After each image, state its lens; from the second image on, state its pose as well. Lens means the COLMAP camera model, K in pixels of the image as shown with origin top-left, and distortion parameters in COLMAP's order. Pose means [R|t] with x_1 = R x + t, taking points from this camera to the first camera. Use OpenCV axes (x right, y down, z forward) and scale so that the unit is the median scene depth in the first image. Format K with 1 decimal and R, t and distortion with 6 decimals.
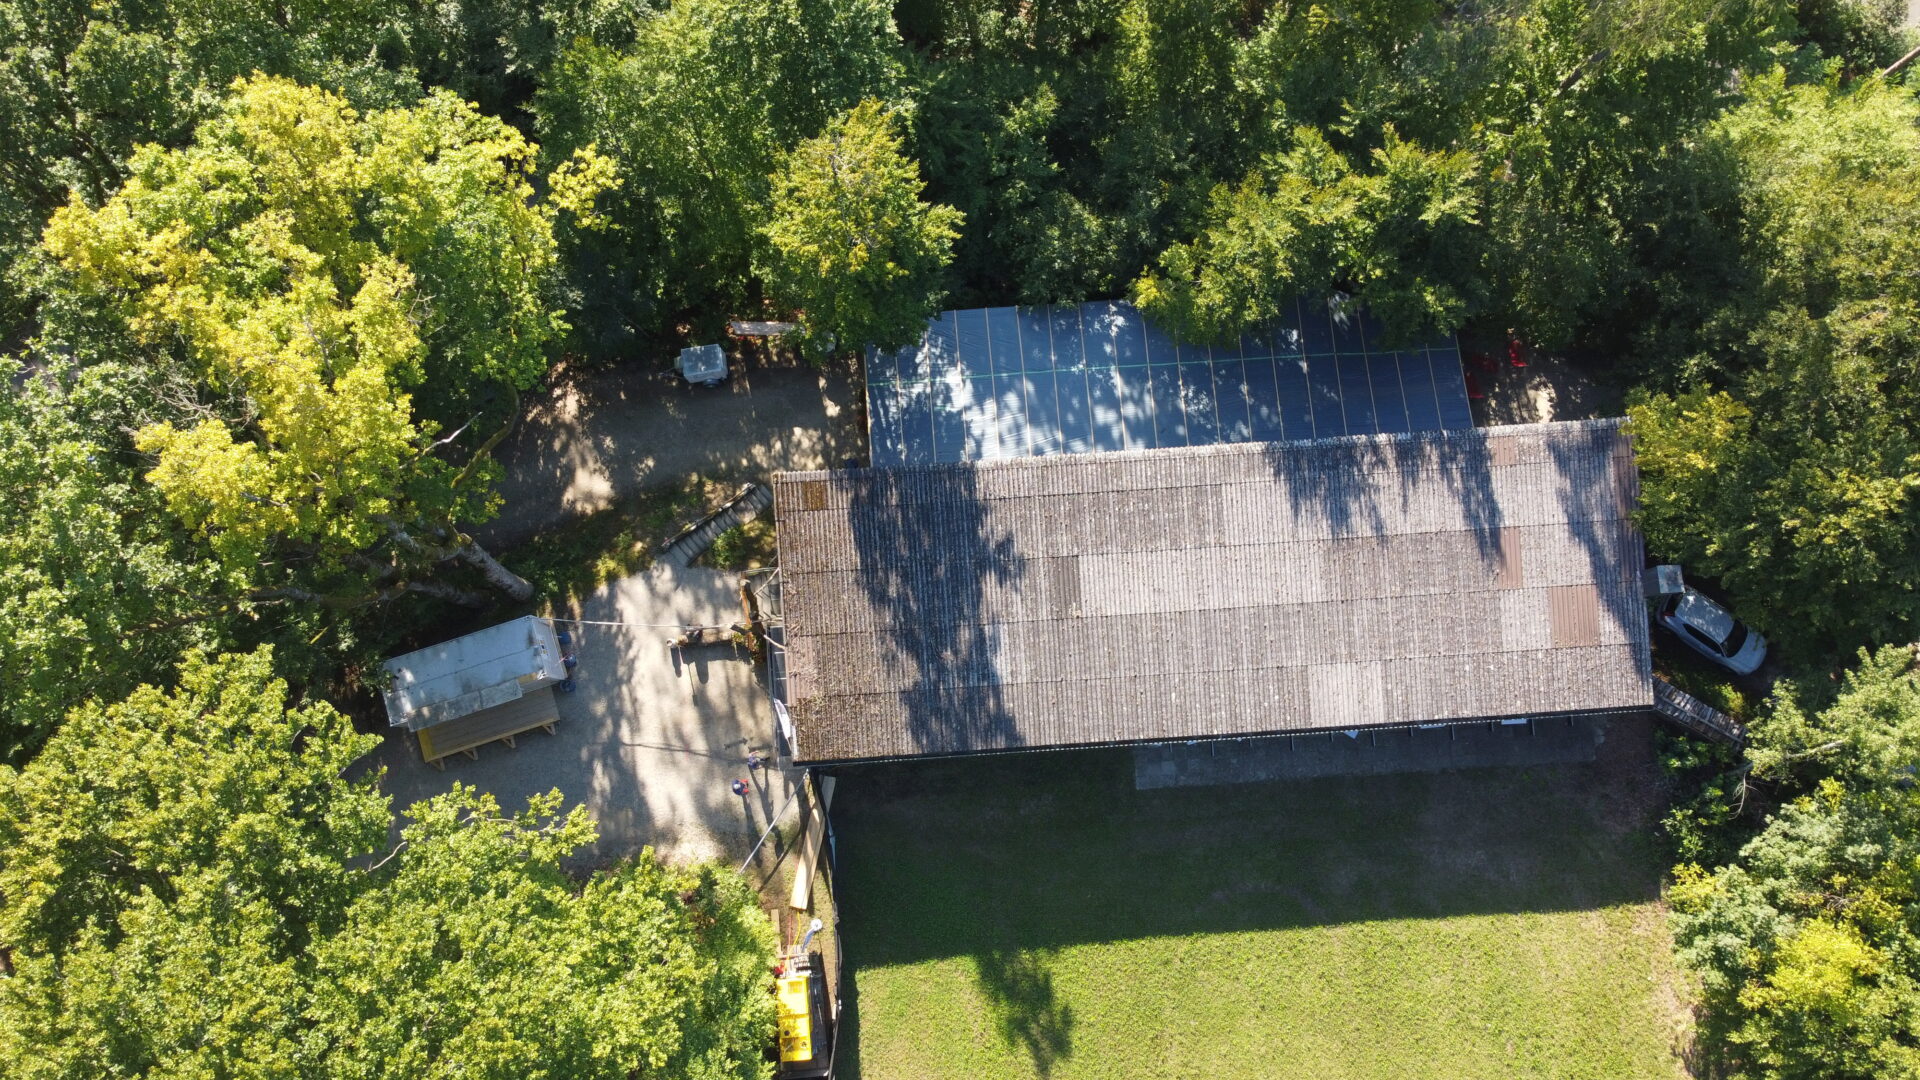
lens RADIAL K [[1532.2, 0, 960.9], [0, 1532.2, 537.6], [0, 0, 1]] dist [-0.003182, -0.006461]
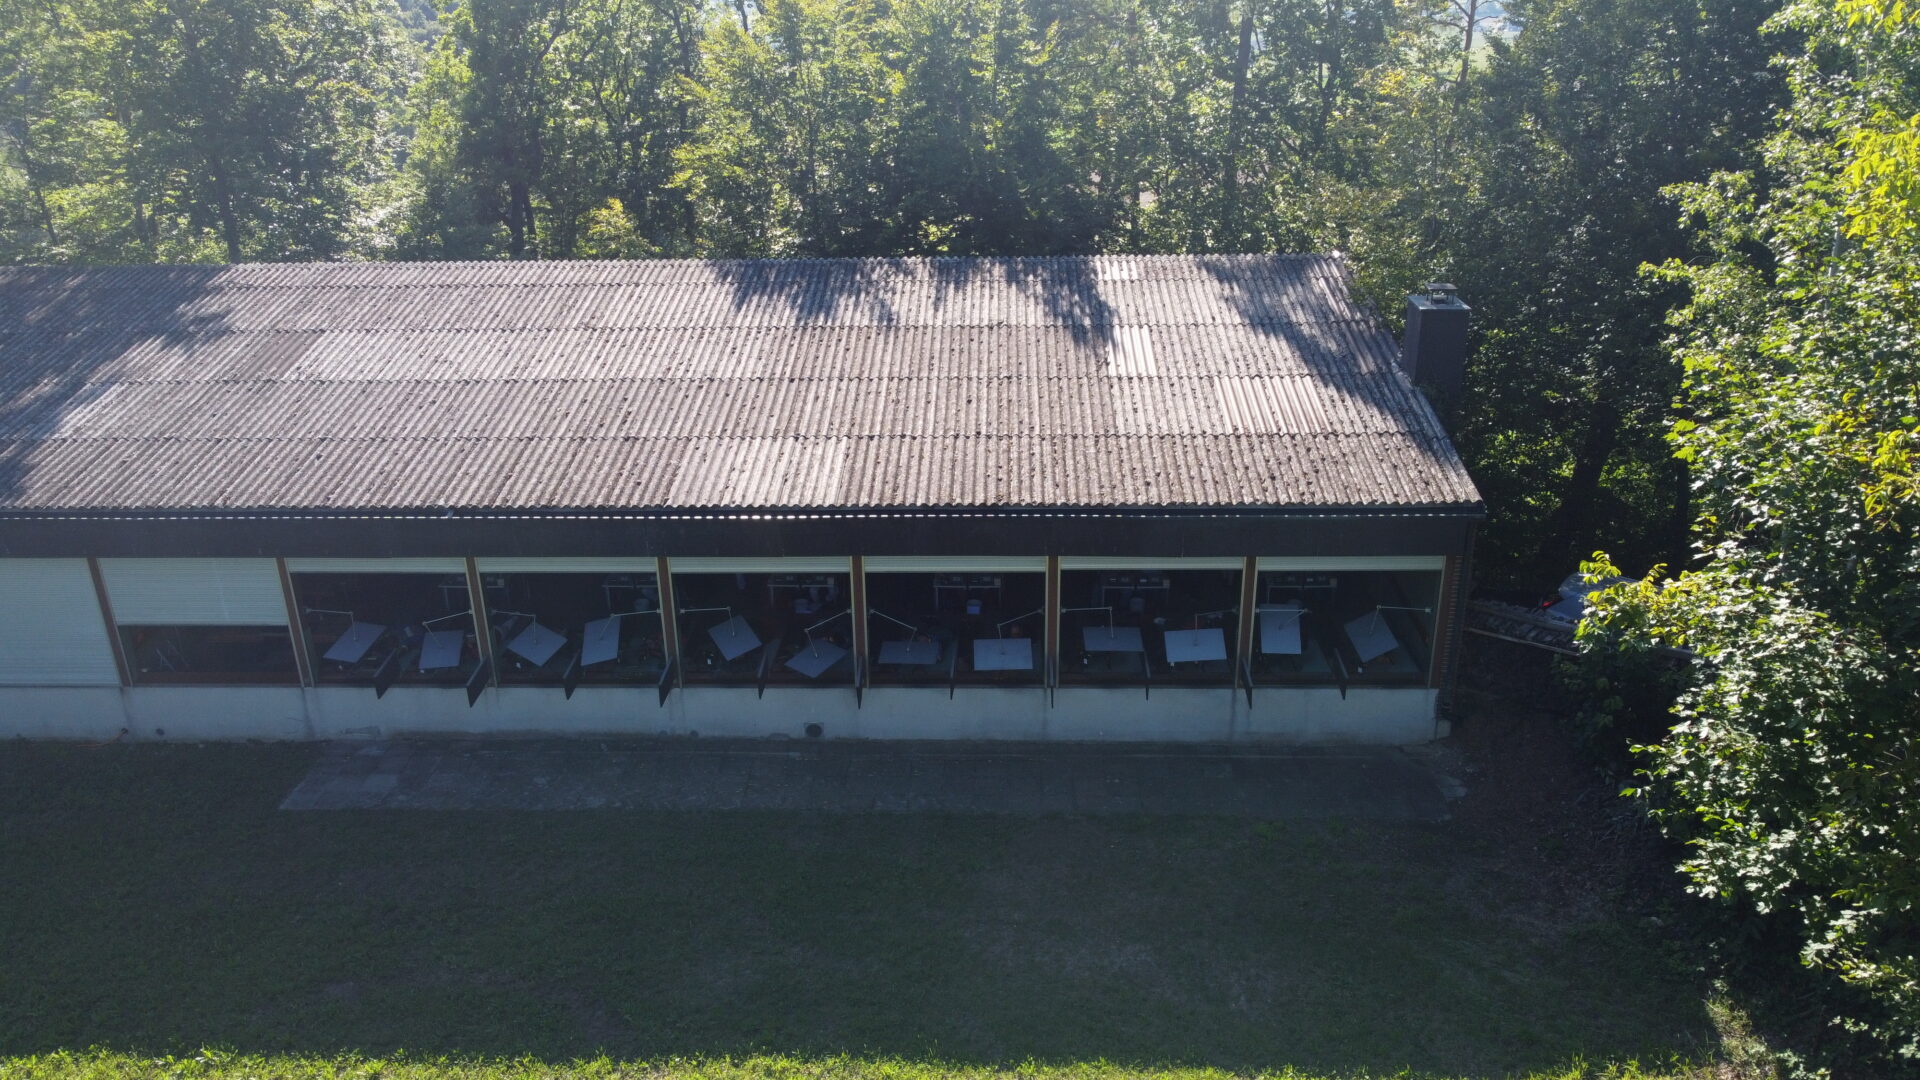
lens RADIAL K [[1532.2, 0, 962.0], [0, 1532.2, 540.8], [0, 0, 1]] dist [-0.003182, -0.006461]
pose [[0.994208, 0.021710, -0.105257, 0.357798], [-0.102412, 0.488362, -0.866611, 0.493434], [0.032589, 0.872371, 0.487757, 0.807529]]
